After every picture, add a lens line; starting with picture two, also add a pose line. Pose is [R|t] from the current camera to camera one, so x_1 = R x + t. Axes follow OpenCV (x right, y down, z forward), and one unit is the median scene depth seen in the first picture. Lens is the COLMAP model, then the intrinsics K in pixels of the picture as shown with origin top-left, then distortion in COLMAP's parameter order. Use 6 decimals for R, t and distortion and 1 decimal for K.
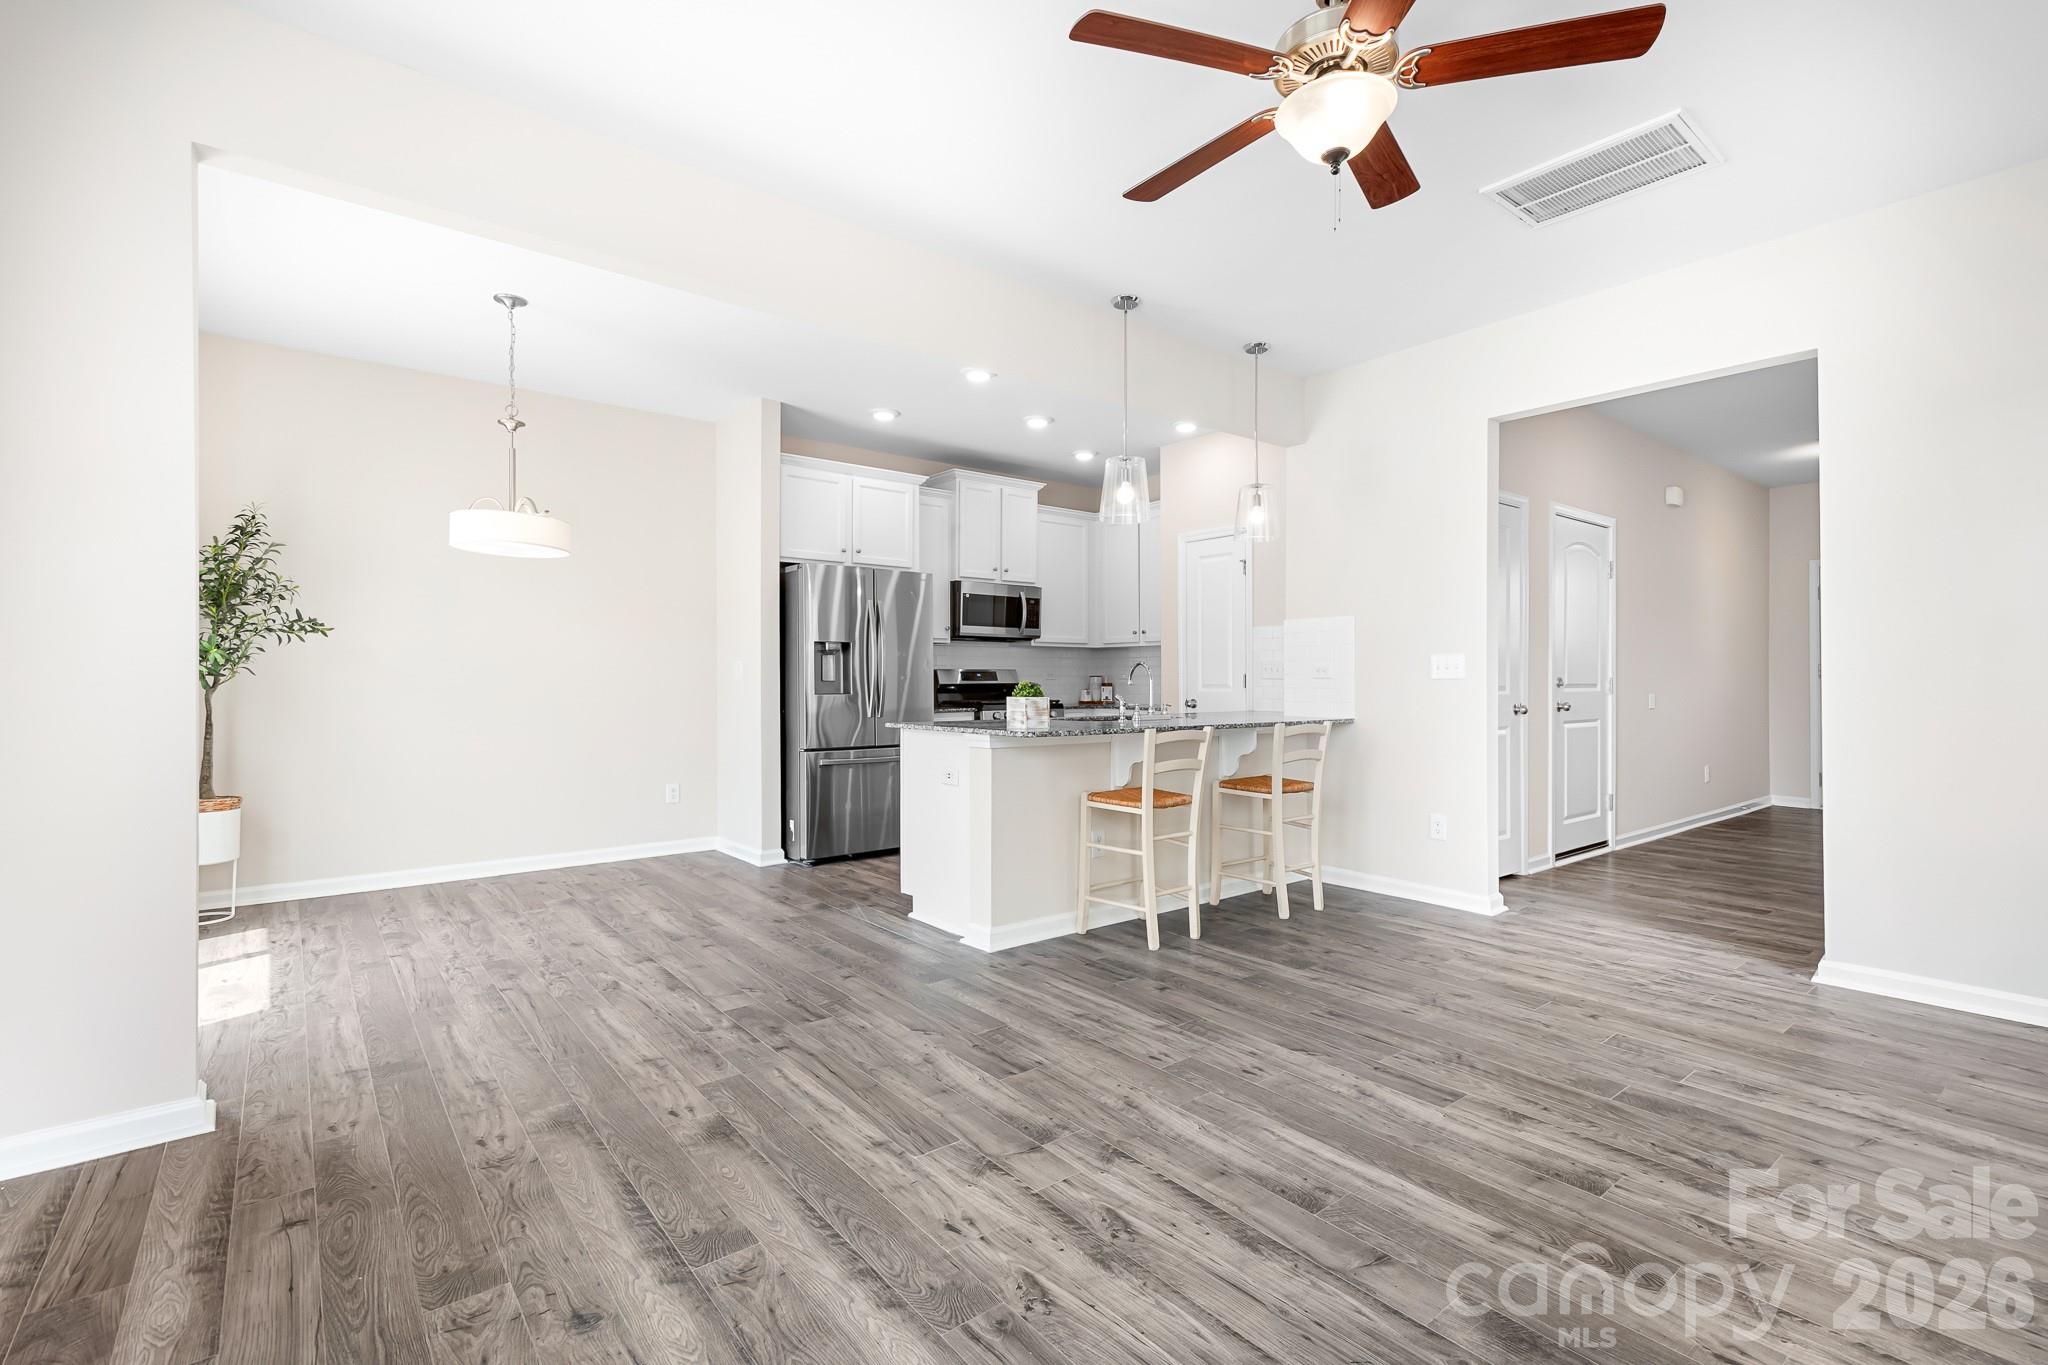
lens RADIAL K [[917.3, 0, 1025.1], [0, 917.3, 680.7], [0, 0, 1]] dist [0.016368, -0.001336]
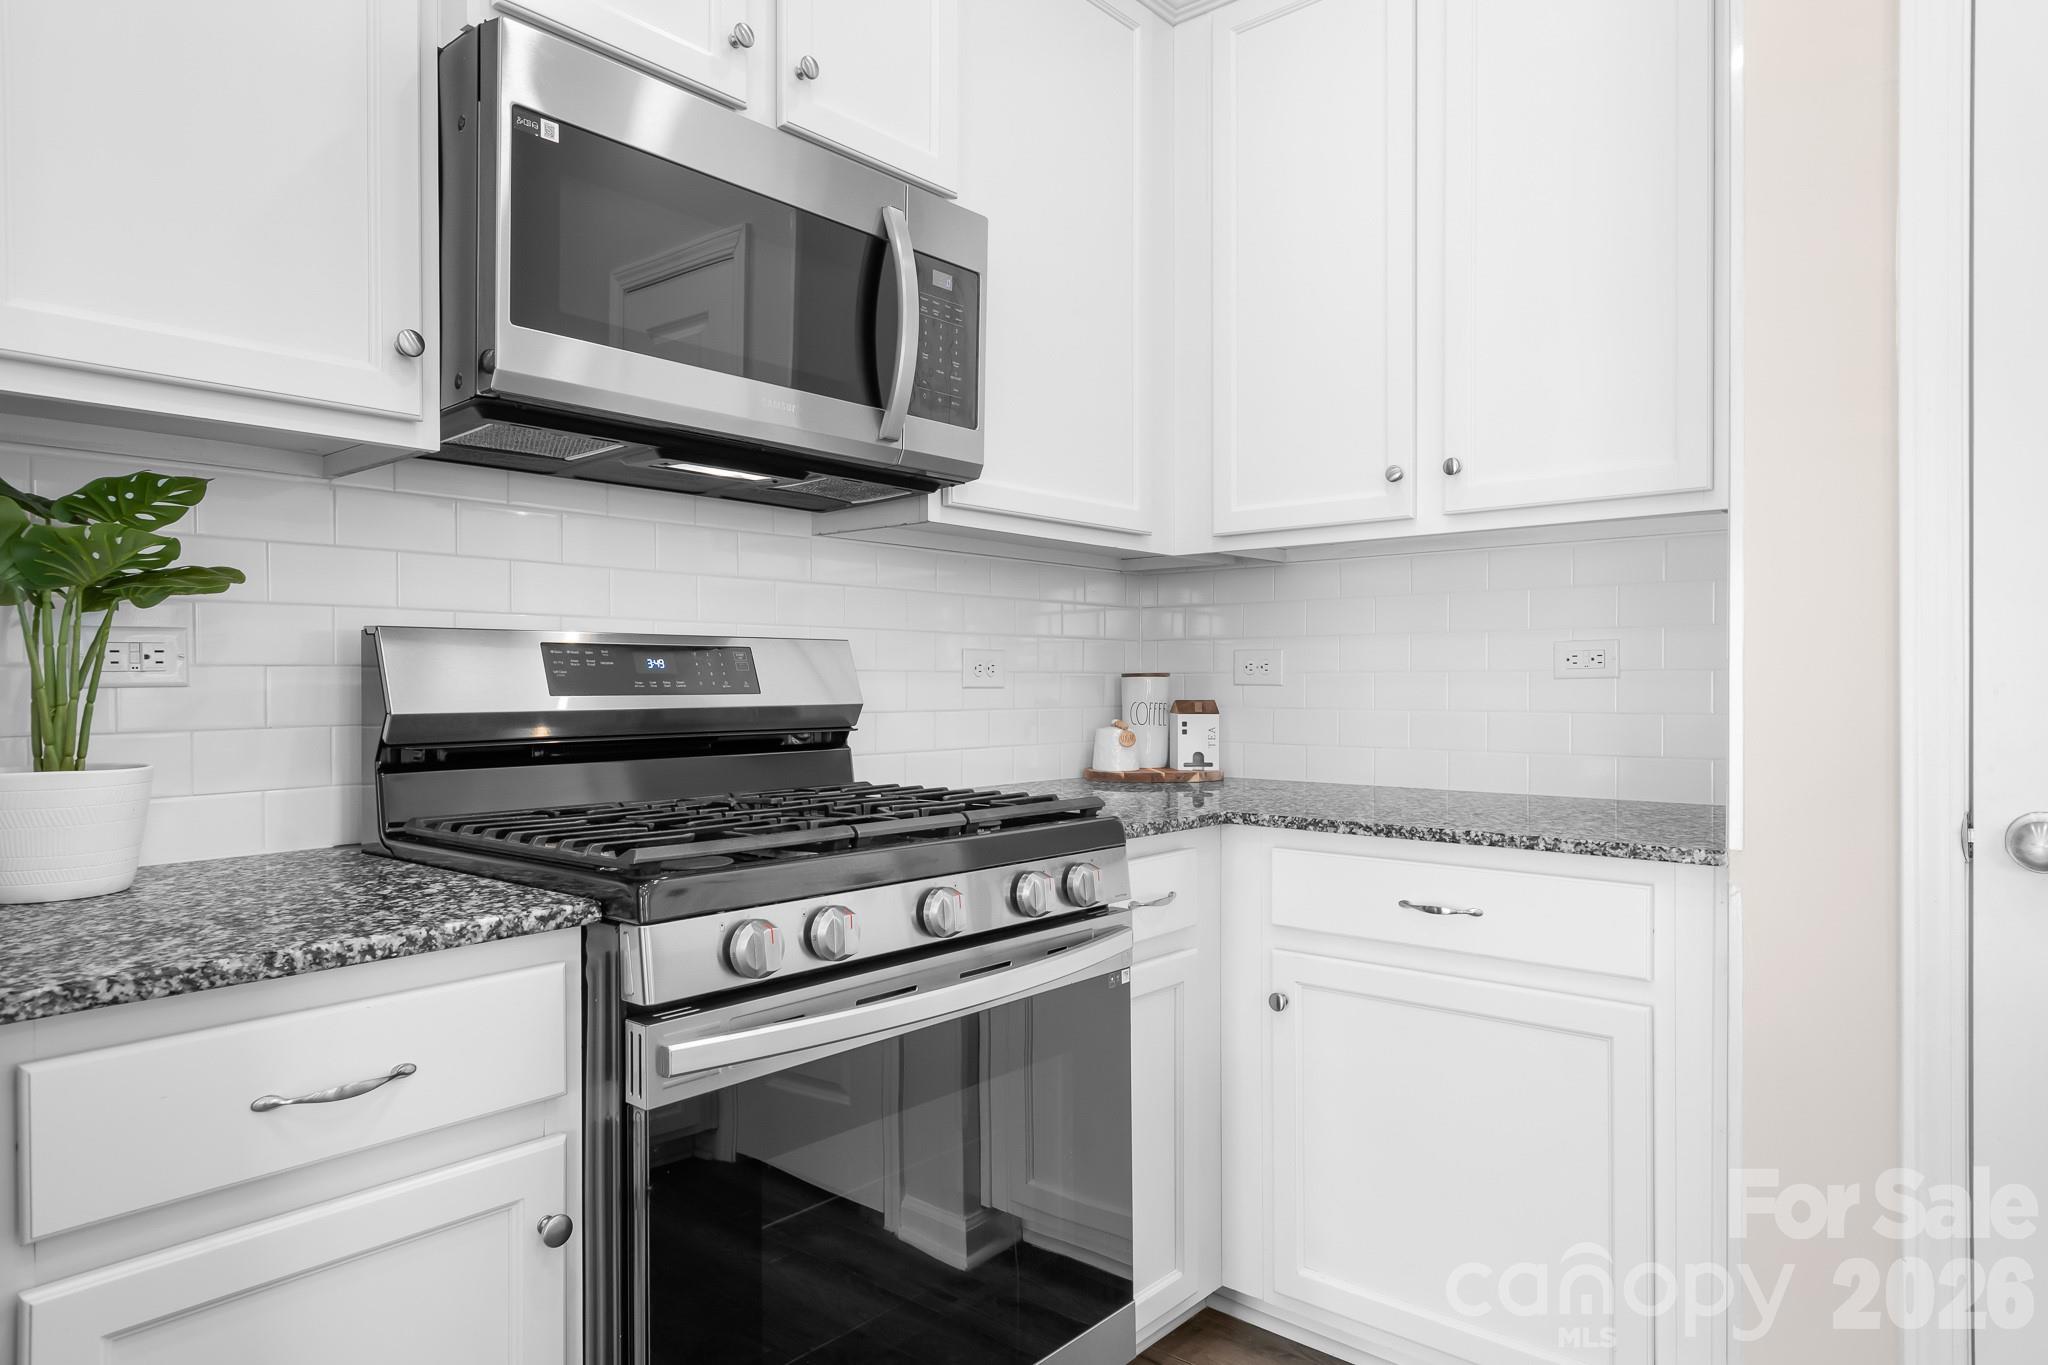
lens RADIAL K [[1226.7, 0, 1031.5], [0, 1226.7, 697.8], [0, 0, 1]] dist [0.011653, -0.001172]
pose [[0.983522, -0.002999, 0.180764, -0.040745], [0.001459, 0.999962, 0.008651, -0.002473], [-0.180783, -0.008244, 0.983488, 1.475638]]
